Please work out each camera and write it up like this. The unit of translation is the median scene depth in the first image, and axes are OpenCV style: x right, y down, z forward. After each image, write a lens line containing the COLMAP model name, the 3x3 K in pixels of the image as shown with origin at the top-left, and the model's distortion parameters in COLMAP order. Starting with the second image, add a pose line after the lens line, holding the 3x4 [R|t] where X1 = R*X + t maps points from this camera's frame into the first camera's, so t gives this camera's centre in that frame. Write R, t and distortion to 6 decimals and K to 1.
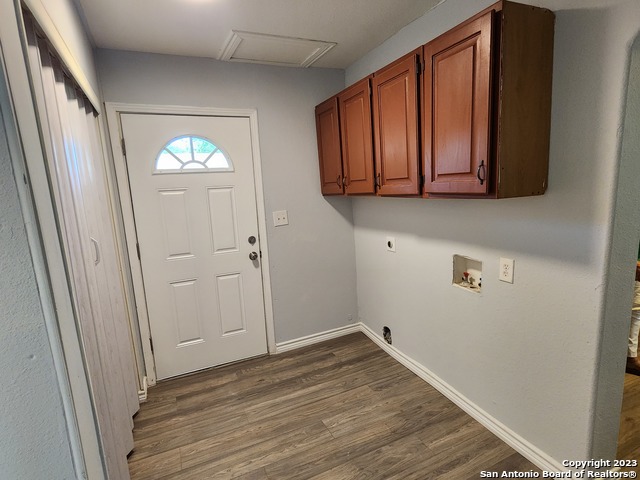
lens RADIAL K [[349.8, 0, 317.3], [0, 349.8, 238.1], [0, 0, 1]] dist [0.003119, -0.001793]
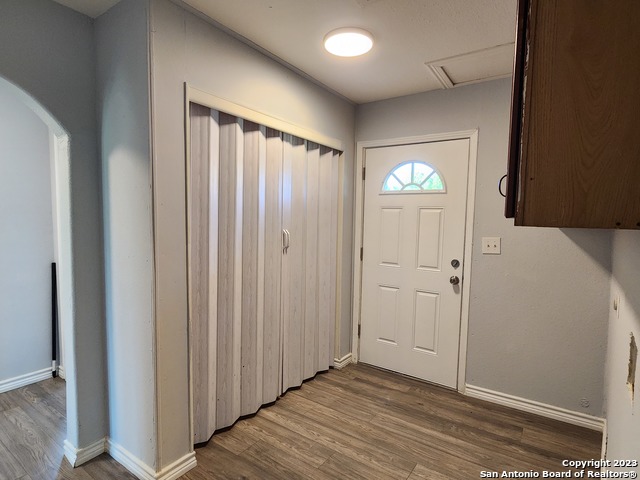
lens RADIAL K [[349.8, 0, 323.4], [0, 349.8, 237.9], [0, 0, 1]] dist [0.003119, -0.001793]
pose [[0.512874, 0.112203, -0.851099, 0.476864], [-0.178954, 0.983615, 0.021834, -0.021685], [0.839604, 0.141110, 0.524550, 0.195777]]
